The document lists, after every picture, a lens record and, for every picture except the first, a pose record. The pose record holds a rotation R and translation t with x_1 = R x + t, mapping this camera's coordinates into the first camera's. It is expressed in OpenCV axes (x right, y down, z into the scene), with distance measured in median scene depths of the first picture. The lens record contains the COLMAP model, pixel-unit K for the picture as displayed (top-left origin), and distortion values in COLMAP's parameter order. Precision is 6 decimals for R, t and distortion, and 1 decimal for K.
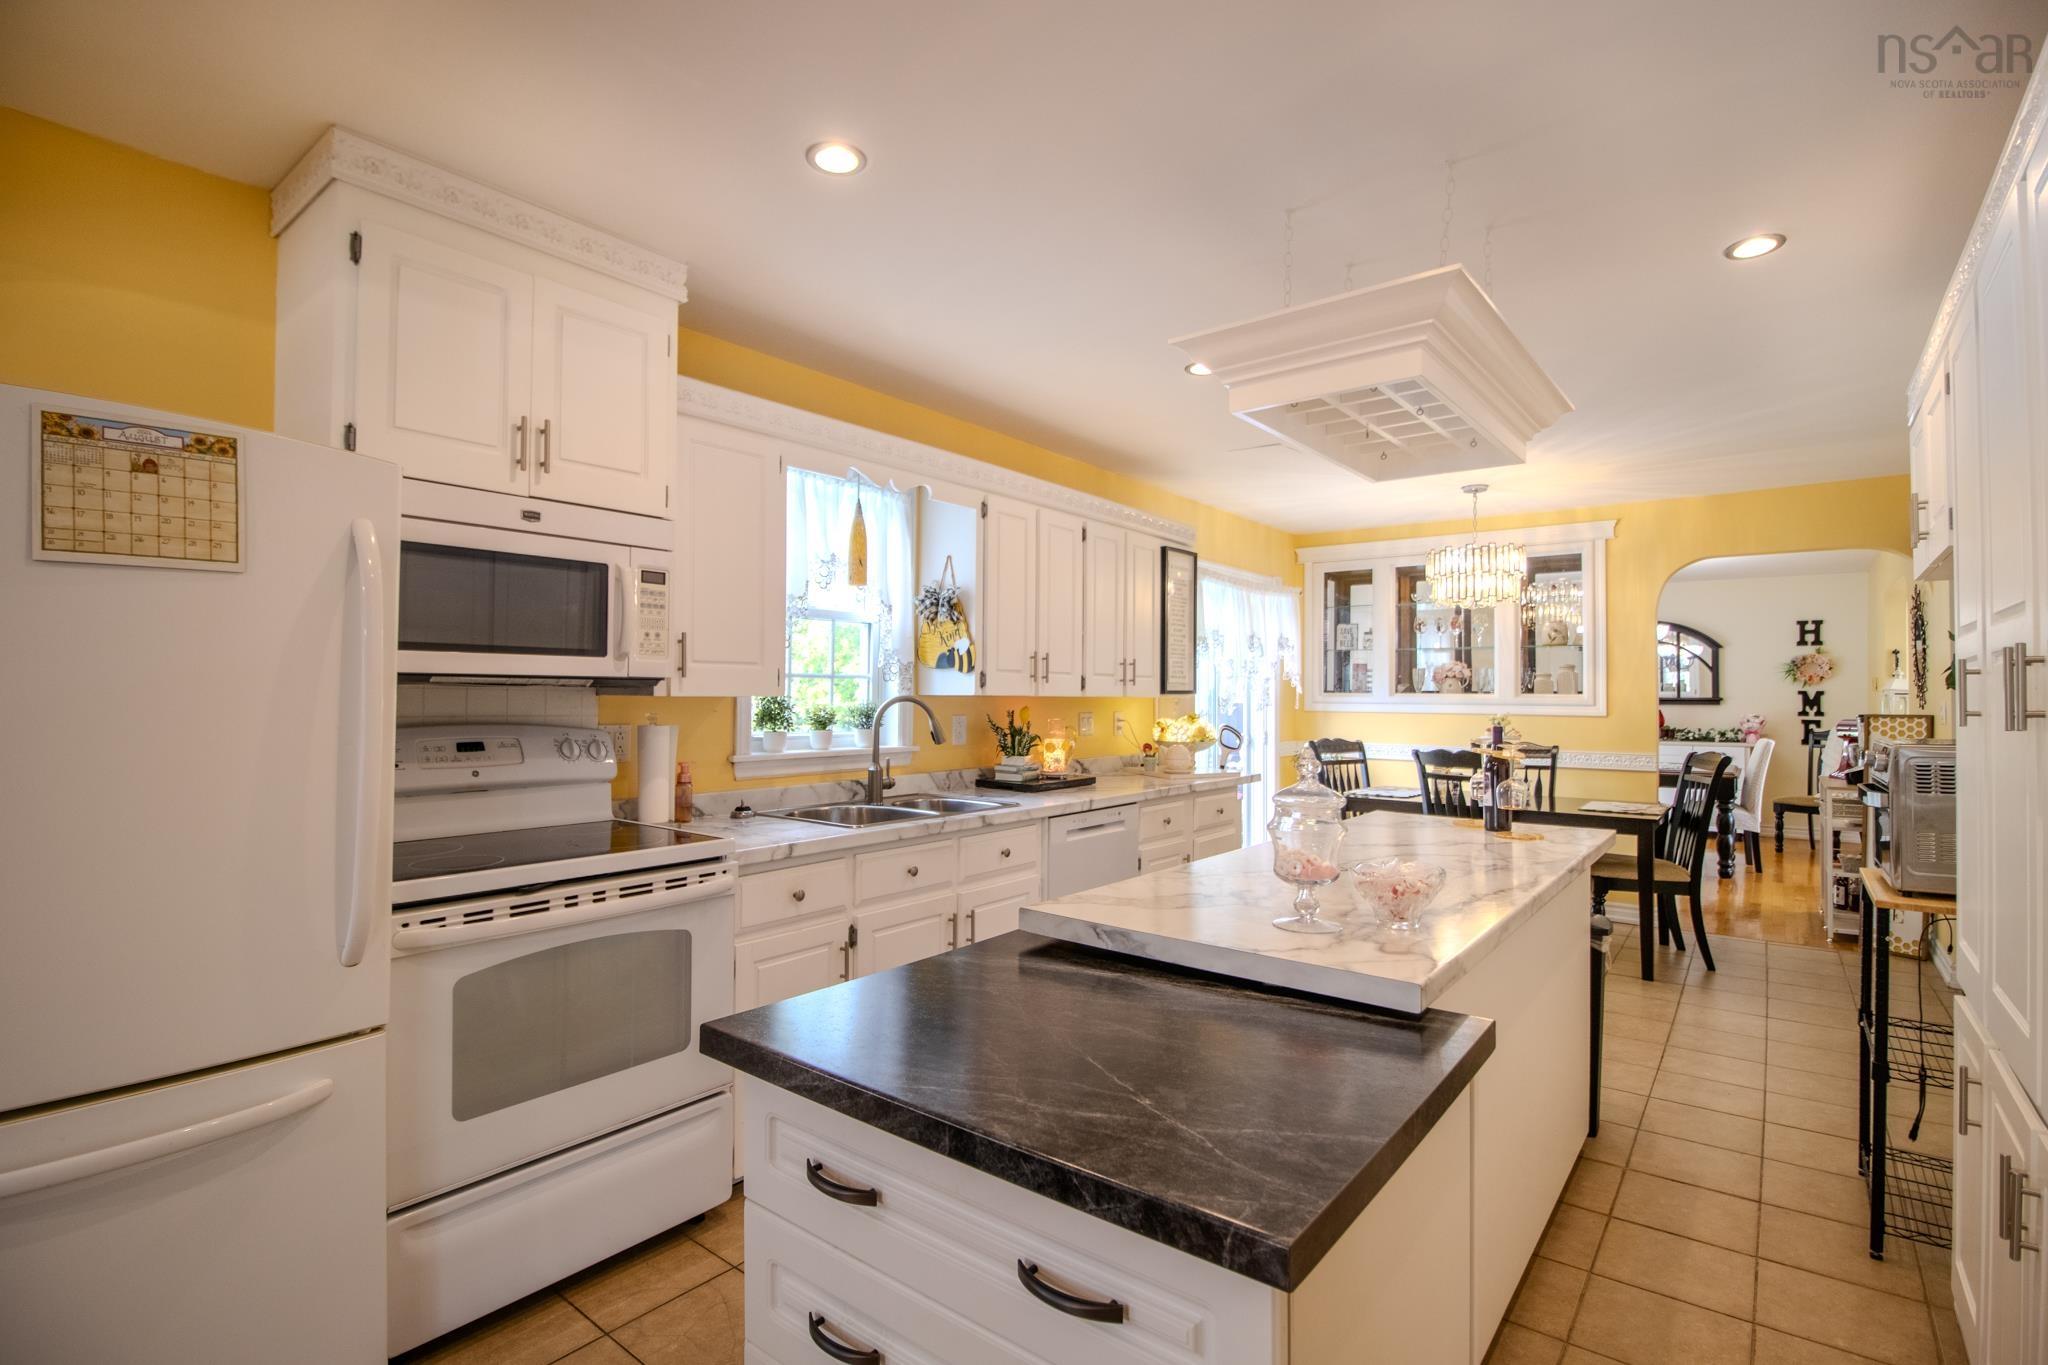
lens RADIAL K [[958.3, 0, 1026.1], [0, 958.3, 681.0], [0, 0, 1]] dist [-0.000526, -0.000403]
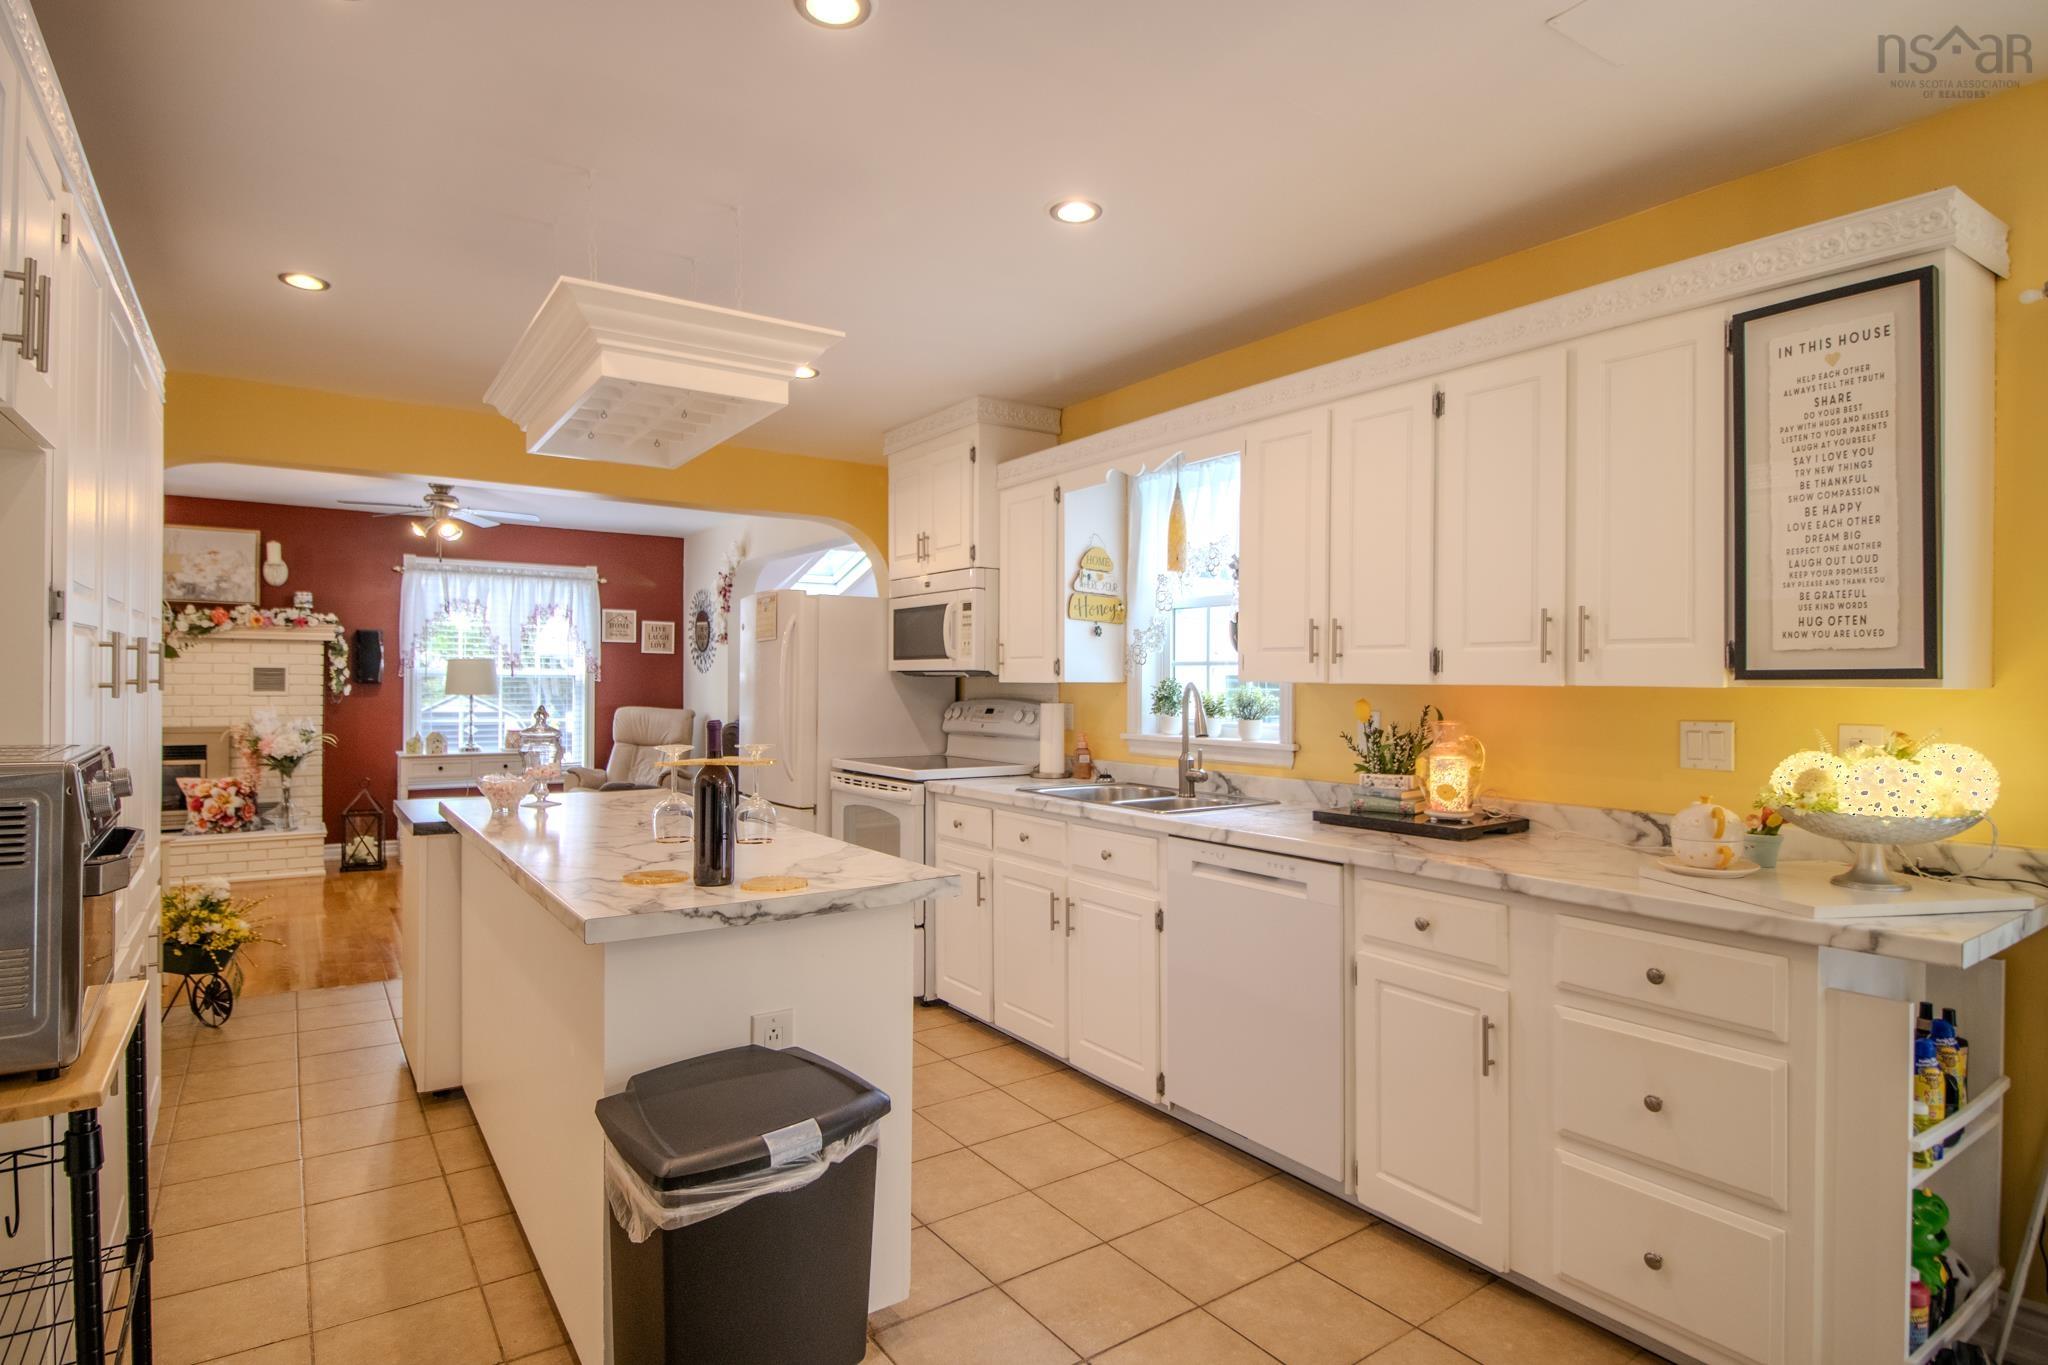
lens RADIAL K [[1058.9, 0, 1024.6], [0, 1058.9, 687.1], [0, 0, 1]] dist [-0.001277, 0.000356]
pose [[-0.287279, -0.000201, -0.957847, 0.879691], [0.006934, 0.999973, -0.002290, 0.020529], [0.957822, -0.007300, -0.287270, 1.114553]]
